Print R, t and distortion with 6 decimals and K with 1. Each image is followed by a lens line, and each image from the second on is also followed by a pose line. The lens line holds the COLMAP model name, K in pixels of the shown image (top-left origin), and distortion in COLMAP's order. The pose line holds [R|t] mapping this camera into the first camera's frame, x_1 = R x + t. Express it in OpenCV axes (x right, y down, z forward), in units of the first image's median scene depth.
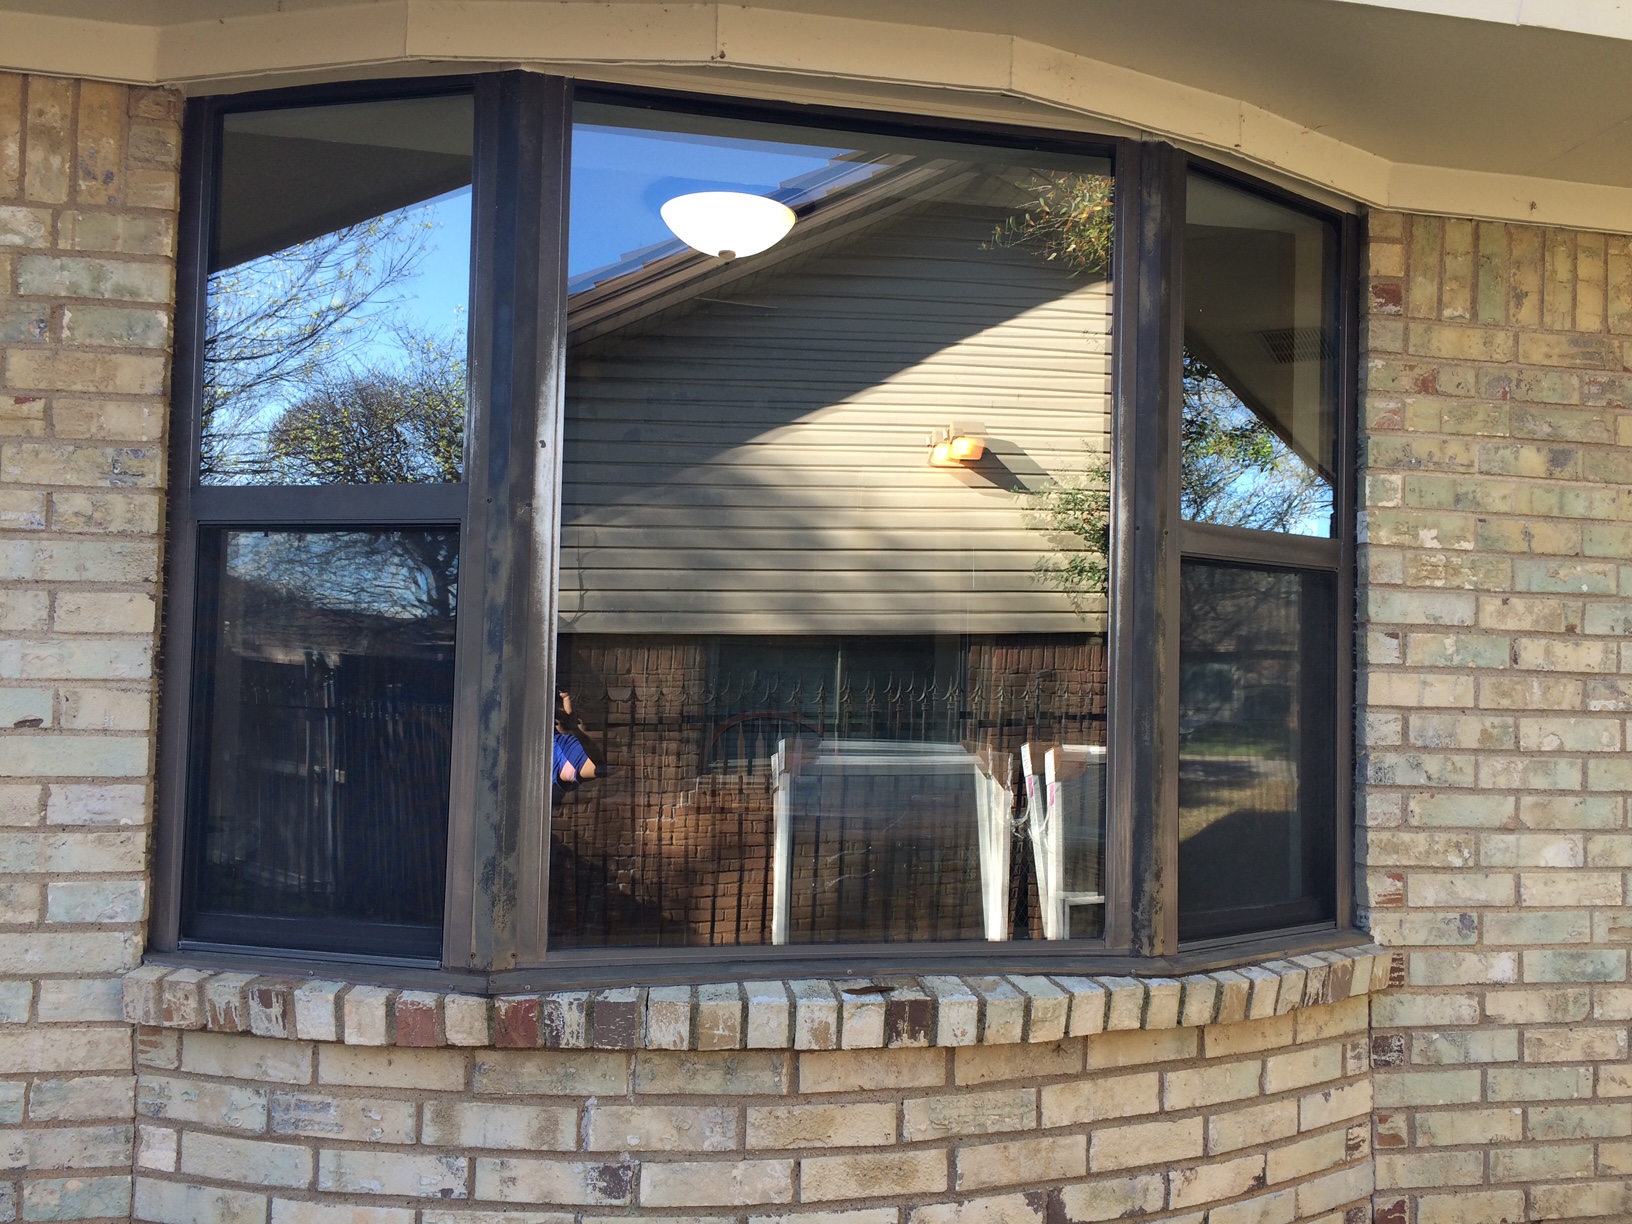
lens RADIAL K [[1397.2, 0, 822.7], [0, 1397.2, 608.8], [0, 0, 1]] dist [0.087768, -0.122715]
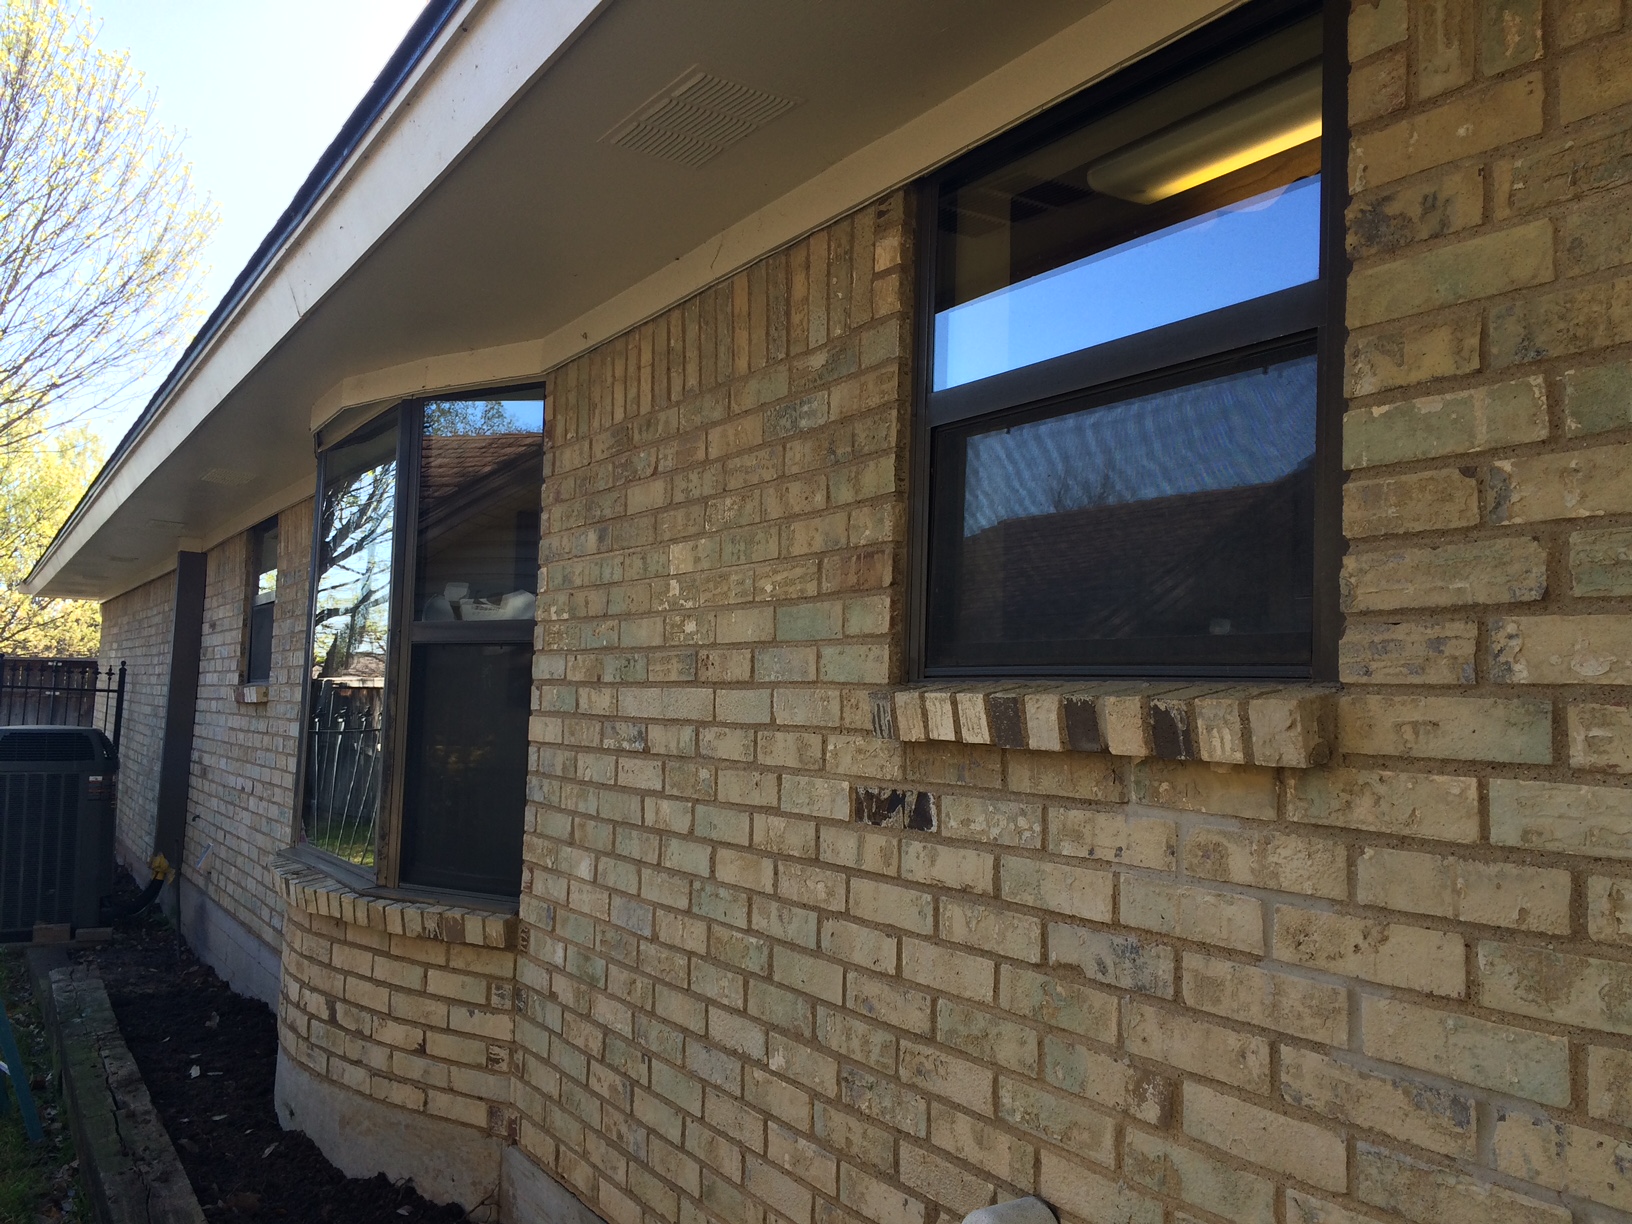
lens RADIAL K [[1397.2, 0, 822.7], [0, 1397.2, 608.8], [0, 0, 1]] dist [0.087768, -0.122715]
pose [[0.329638, -0.080595, -0.940661, 1.999812], [0.024105, 0.996743, -0.076953, 0.059958], [0.943800, 0.002692, 0.330507, 0.934347]]
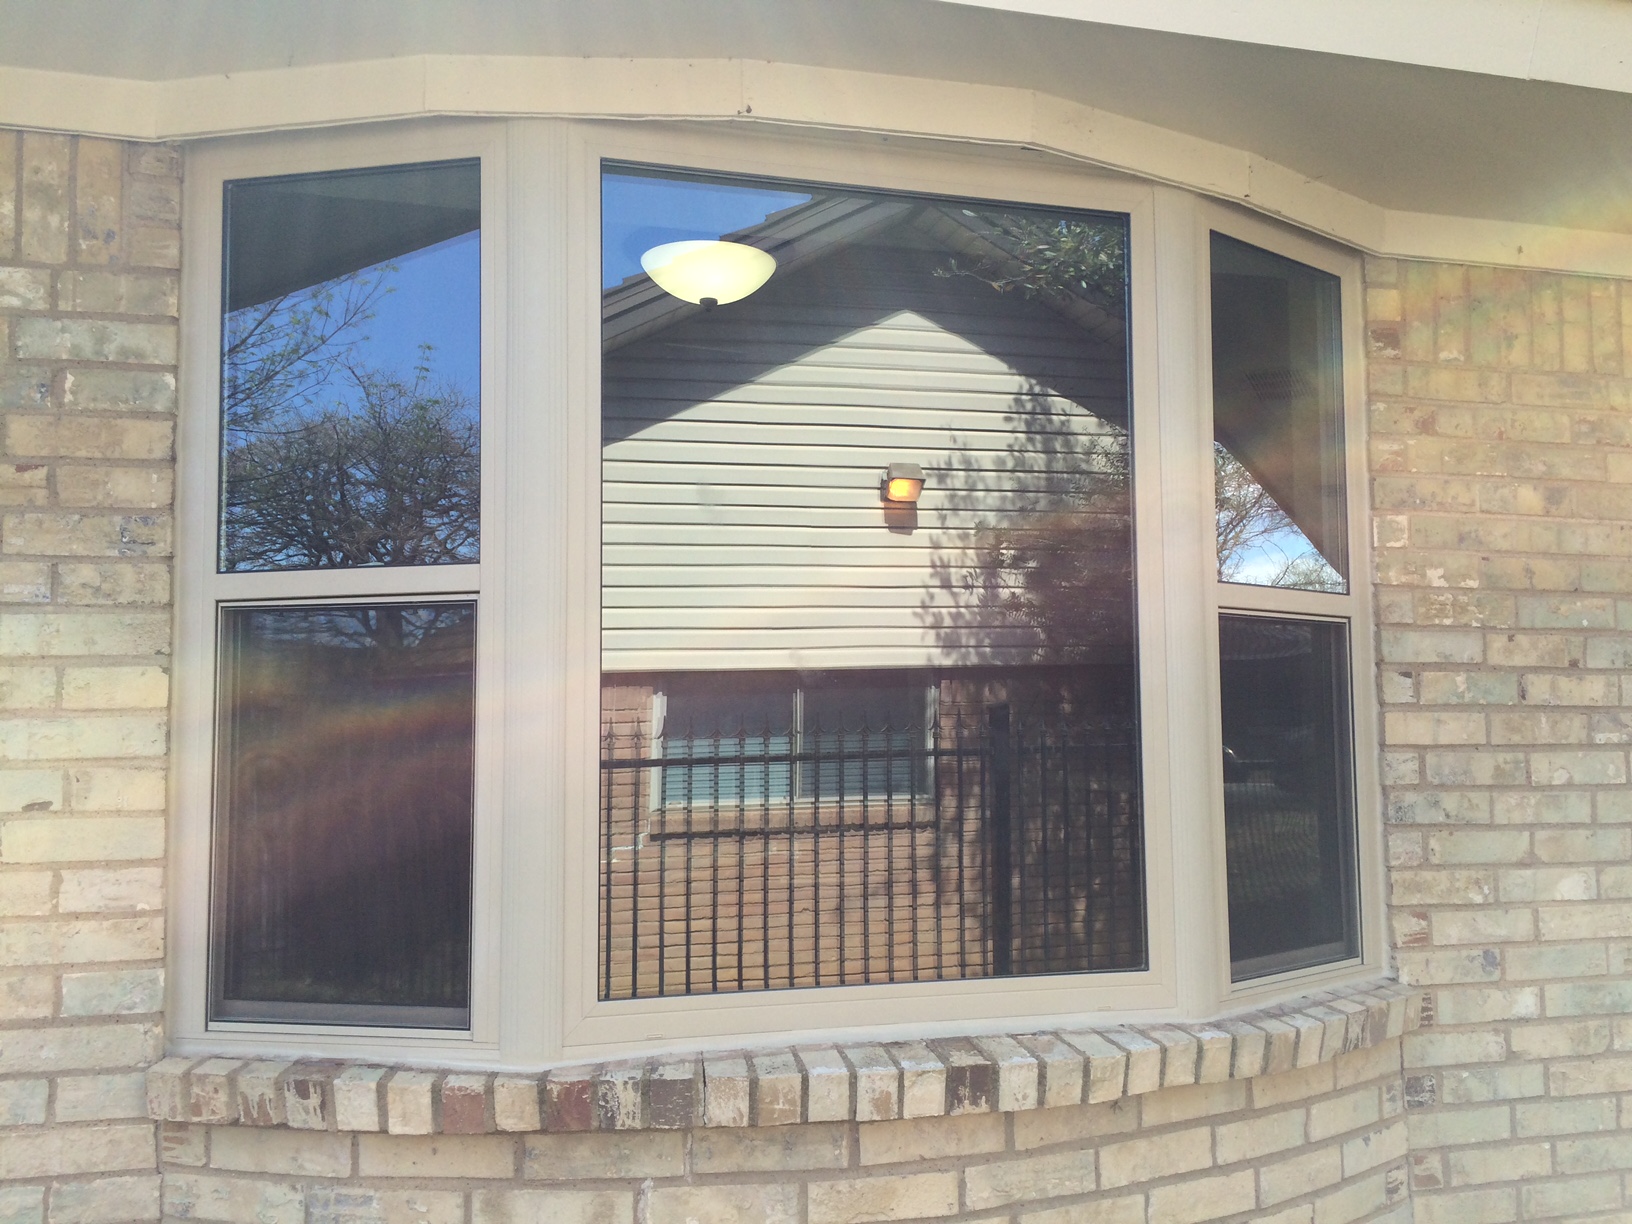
lens RADIAL K [[1397.2, 0, 822.7], [0, 1397.2, 608.8], [0, 0, 1]] dist [0.087768, -0.122715]
pose [[0.998361, -0.021609, 0.052985, -0.077221], [0.022825, 0.999487, -0.022449, -0.017948], [-0.052473, 0.023622, 0.998343, 0.015538]]
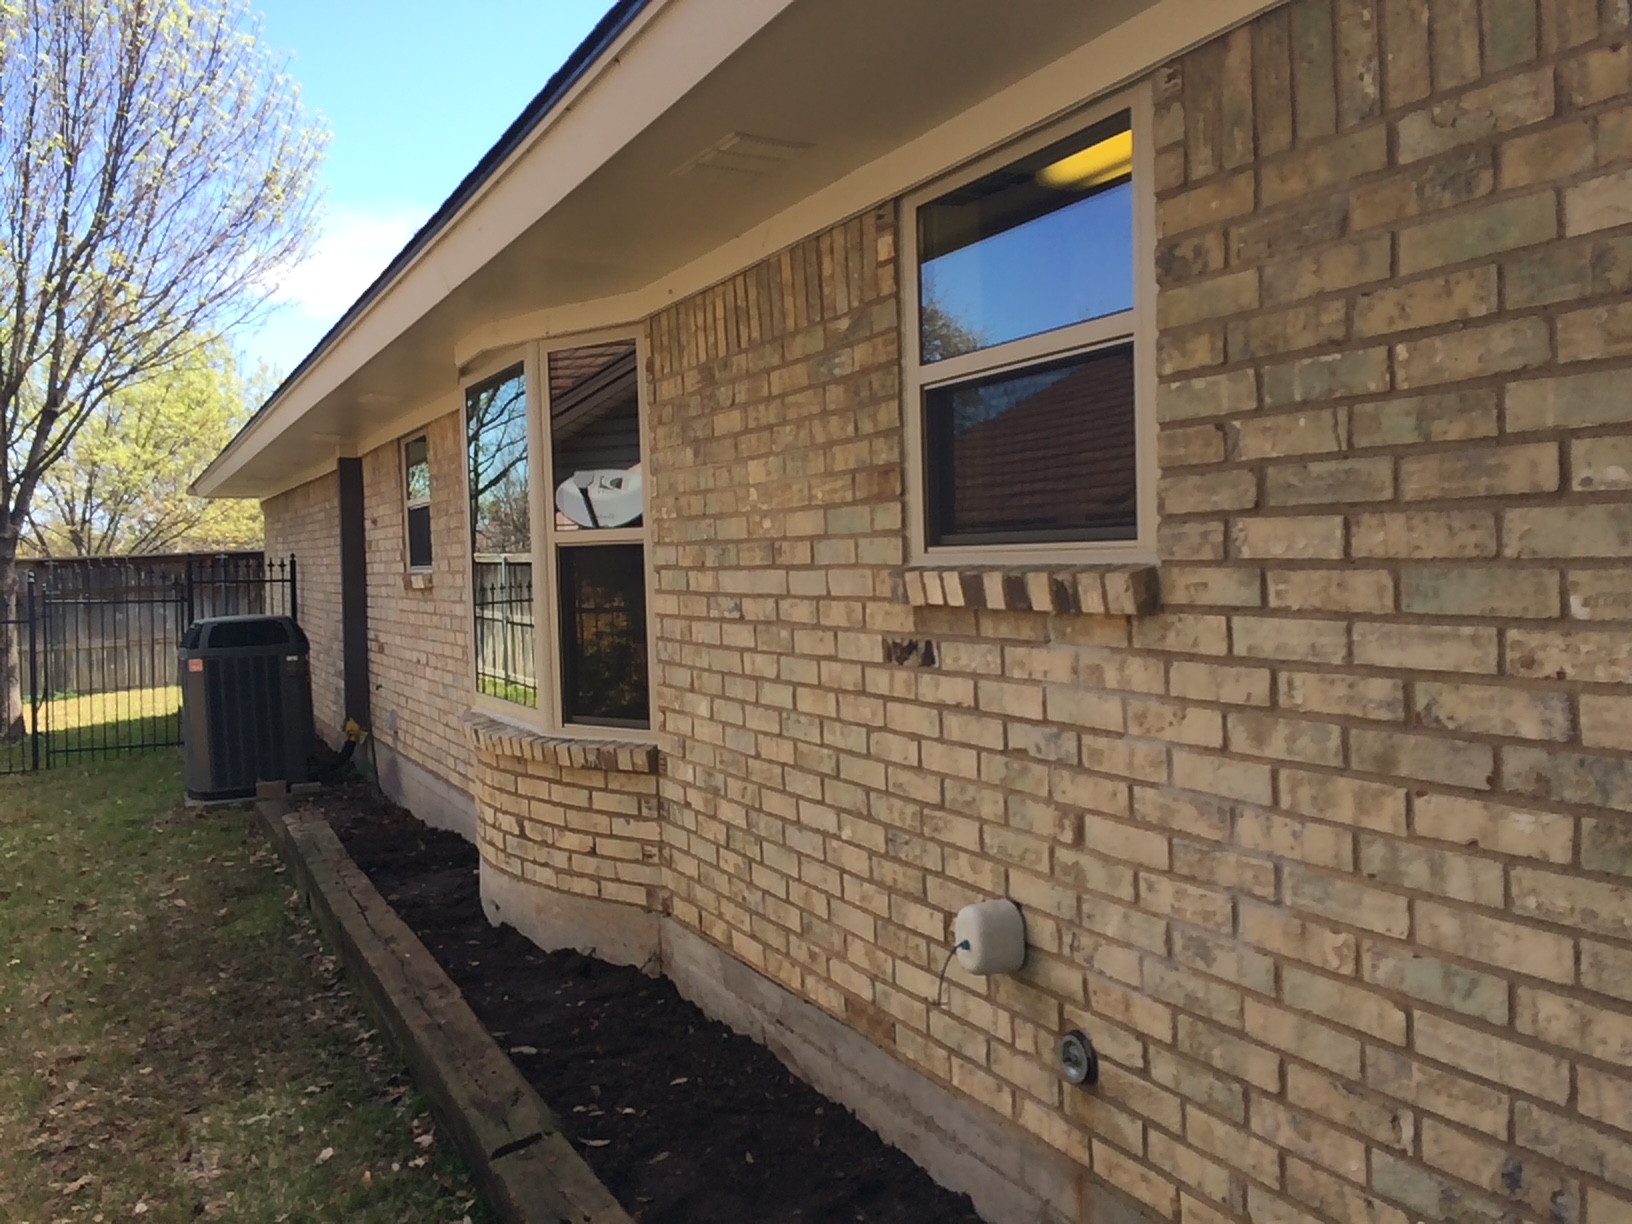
lens RADIAL K [[1397.2, 0, 822.7], [0, 1397.2, 608.8], [0, 0, 1]] dist [0.087768, -0.122715]
pose [[0.249890, 0.007013, -0.968249, 2.391869], [0.085226, 0.995933, 0.029209, 0.034410], [0.964516, -0.089819, 0.248276, 0.881519]]
